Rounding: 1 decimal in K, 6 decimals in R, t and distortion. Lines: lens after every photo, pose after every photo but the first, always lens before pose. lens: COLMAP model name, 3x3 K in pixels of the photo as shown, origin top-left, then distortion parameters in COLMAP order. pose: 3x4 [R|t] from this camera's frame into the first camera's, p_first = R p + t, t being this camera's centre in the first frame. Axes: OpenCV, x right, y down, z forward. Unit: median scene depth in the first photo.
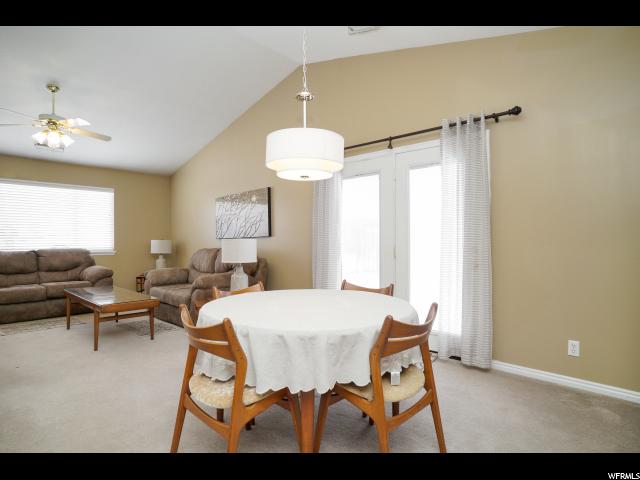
lens RADIAL K [[339.5, 0, 317.8], [0, 339.5, 242.3], [0, 0, 1]] dist [-0.014594, 0.000636]
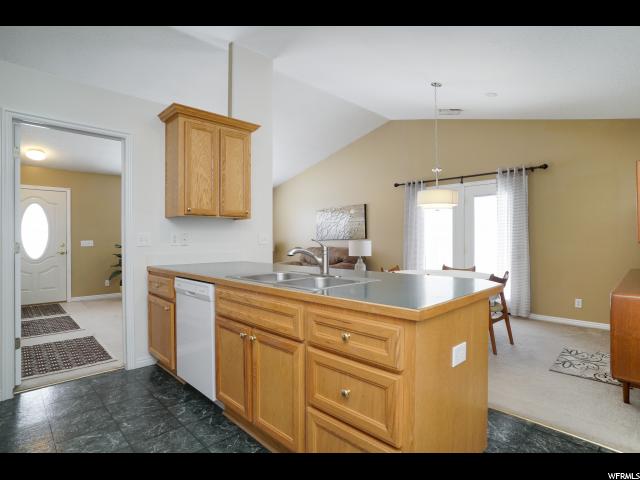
lens RADIAL K [[345.2, 0, 322.8], [0, 345.2, 240.0], [0, 0, 1]] dist [-0.001418, 0.000236]
pose [[0.999210, 0.000026, -0.039734, -0.367574], [-0.000159, 0.999994, -0.003357, -0.009175], [0.039734, 0.003361, 0.999205, -0.624234]]
